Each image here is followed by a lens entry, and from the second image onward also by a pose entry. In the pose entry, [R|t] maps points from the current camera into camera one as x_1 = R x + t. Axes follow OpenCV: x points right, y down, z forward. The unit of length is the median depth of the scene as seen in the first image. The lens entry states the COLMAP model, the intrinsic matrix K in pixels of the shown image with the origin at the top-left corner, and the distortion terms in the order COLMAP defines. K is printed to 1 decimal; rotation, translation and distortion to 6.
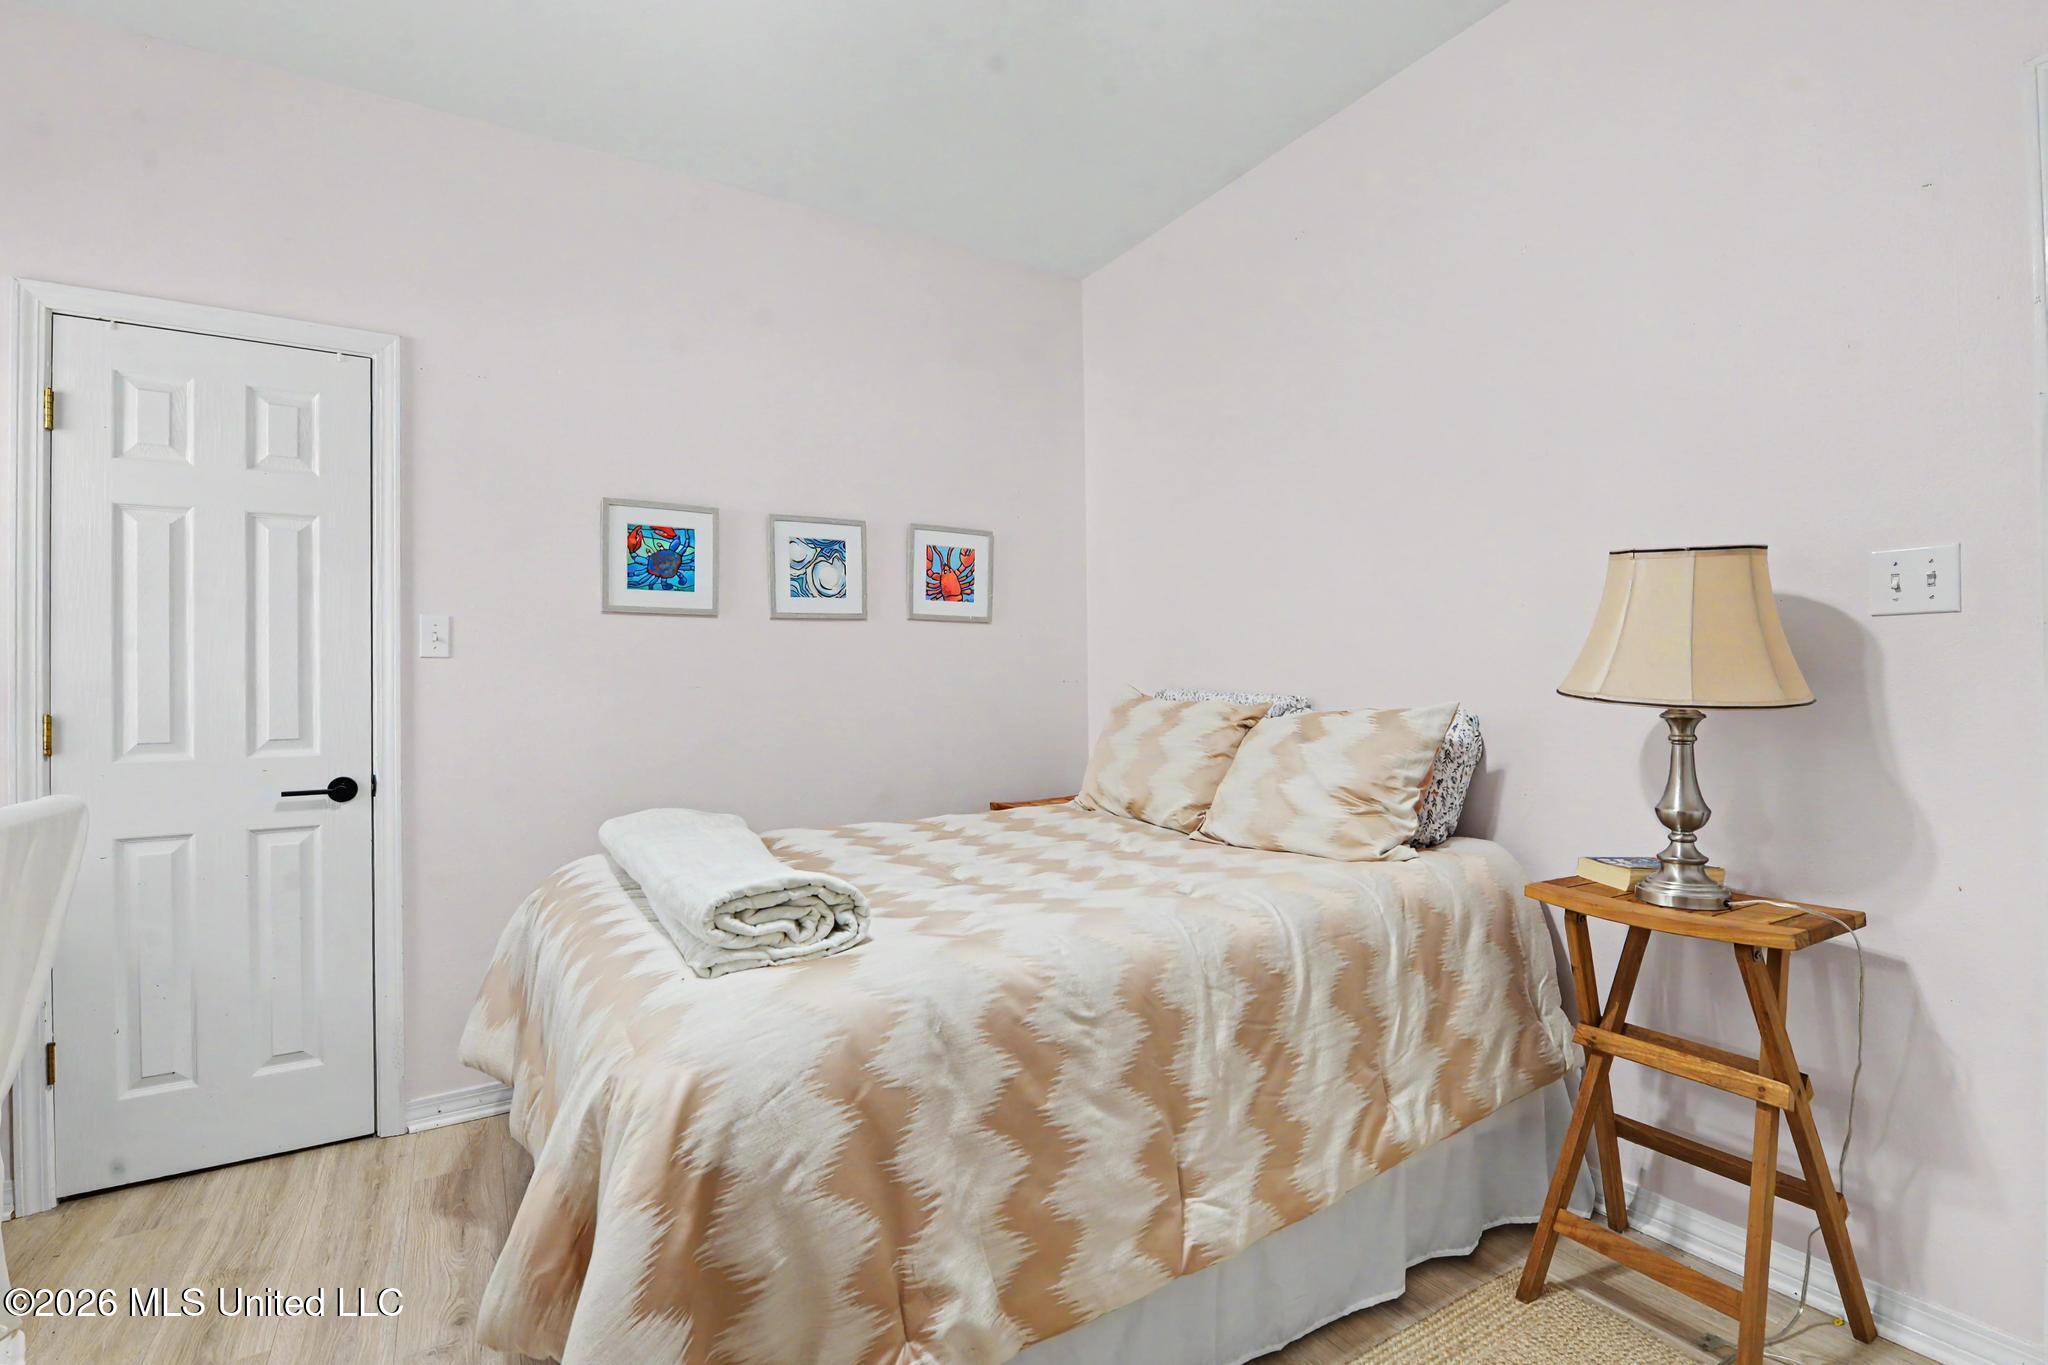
lens RADIAL K [[930.2, 0, 1019.7], [0, 930.2, 688.4], [0, 0, 1]] dist [-0.010257, -0.000029]
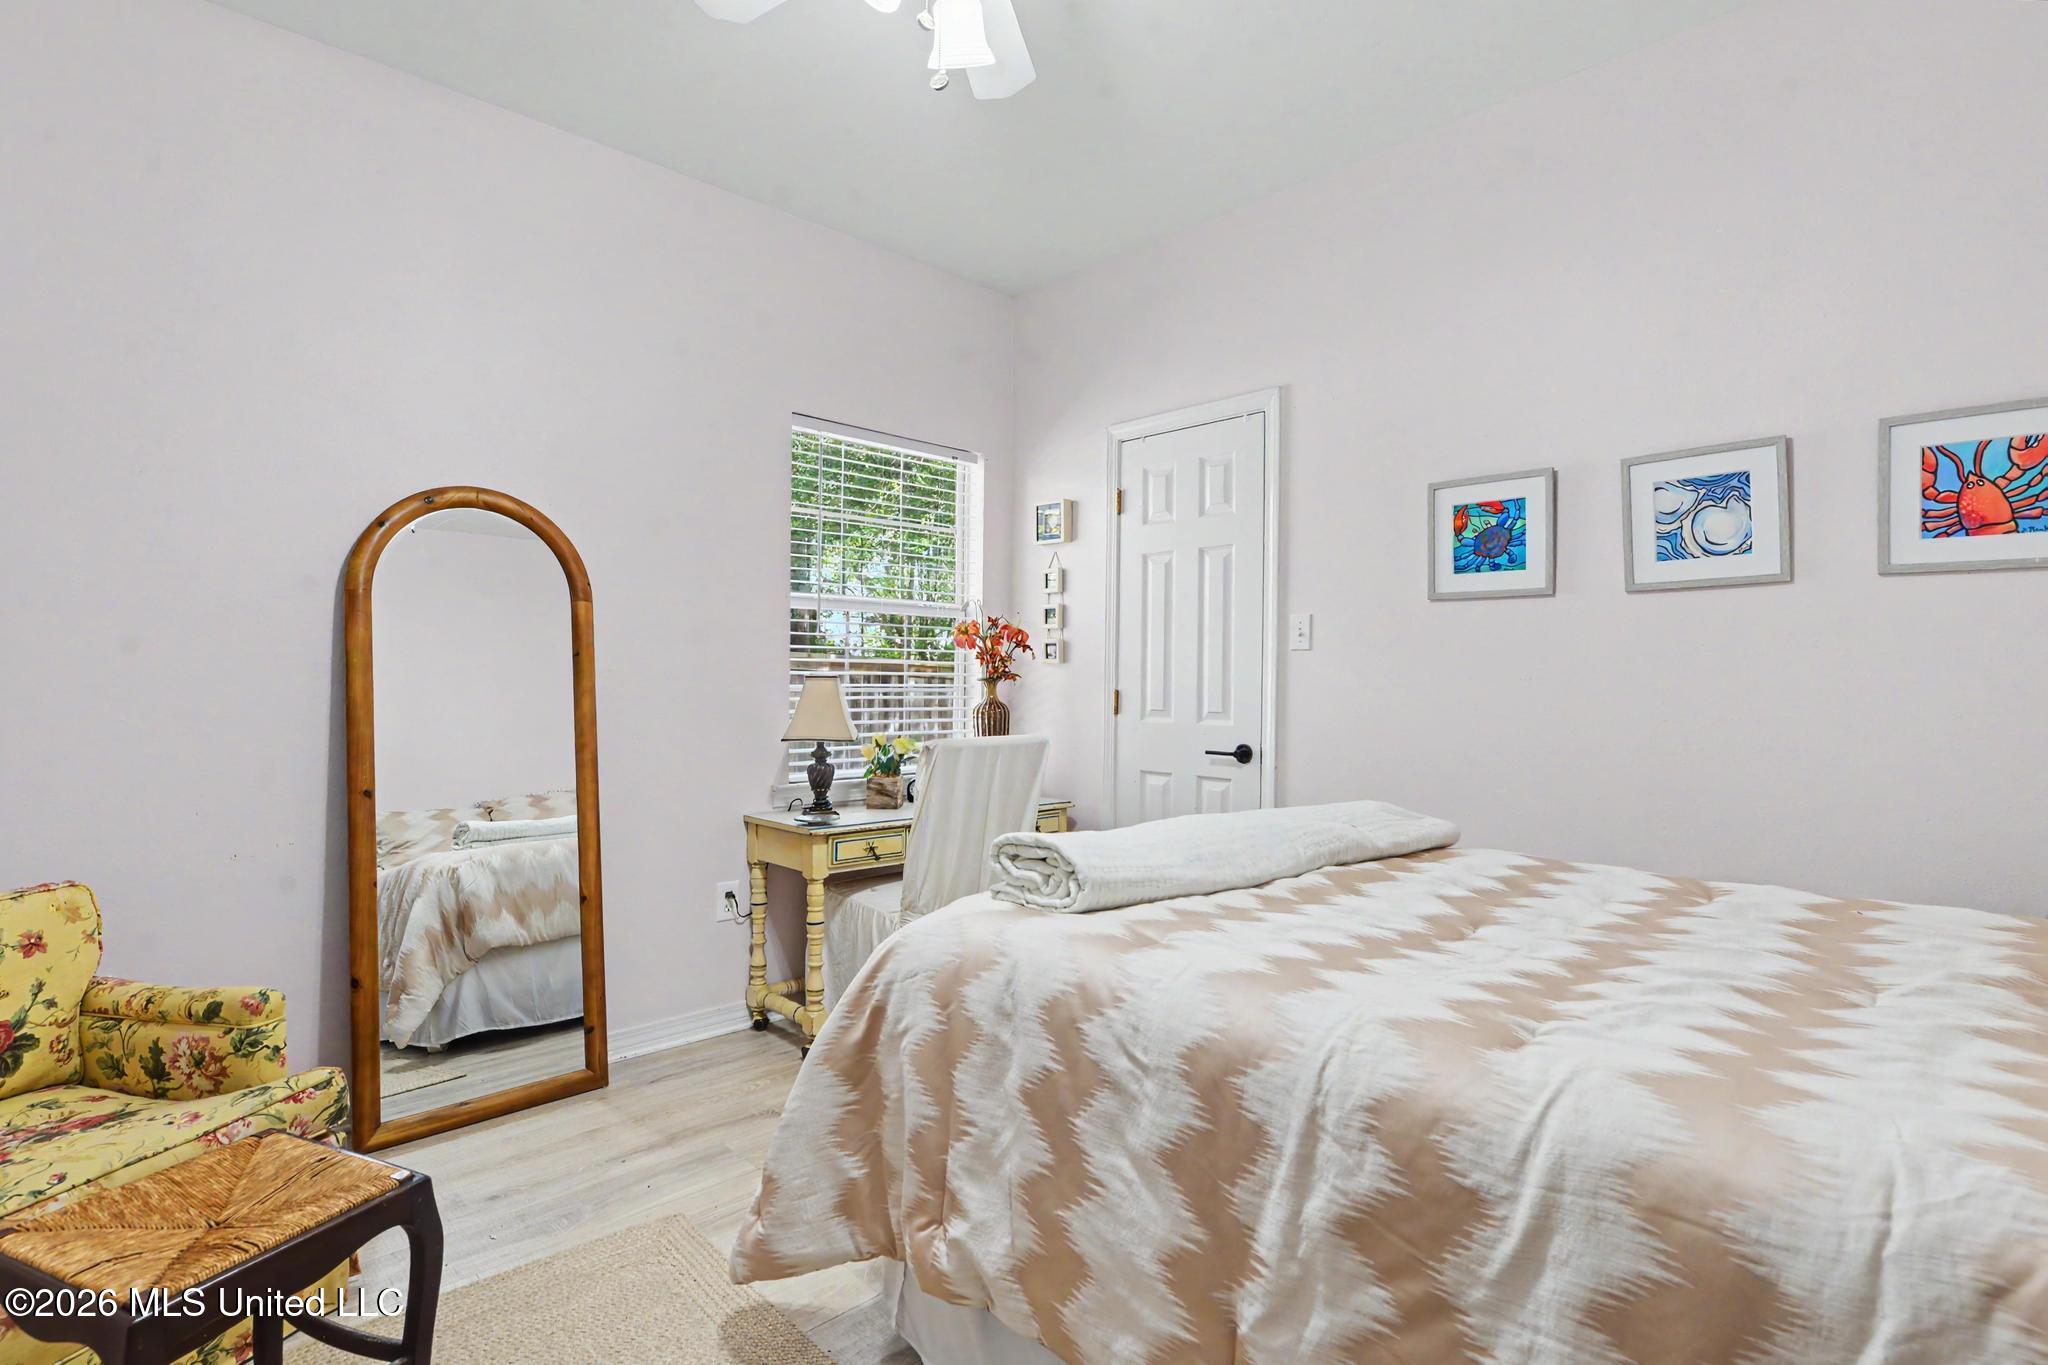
lens RADIAL K [[1026.9, 0, 1019.3], [0, 1026.9, 670.3], [0, 0, 1]] dist [-0.004945, -0.001161]
pose [[0.177610, 0.007183, -0.984075, 0.532341], [-0.013598, 0.999896, 0.004844, -0.008096], [0.984007, 0.012521, 0.177689, 0.380796]]
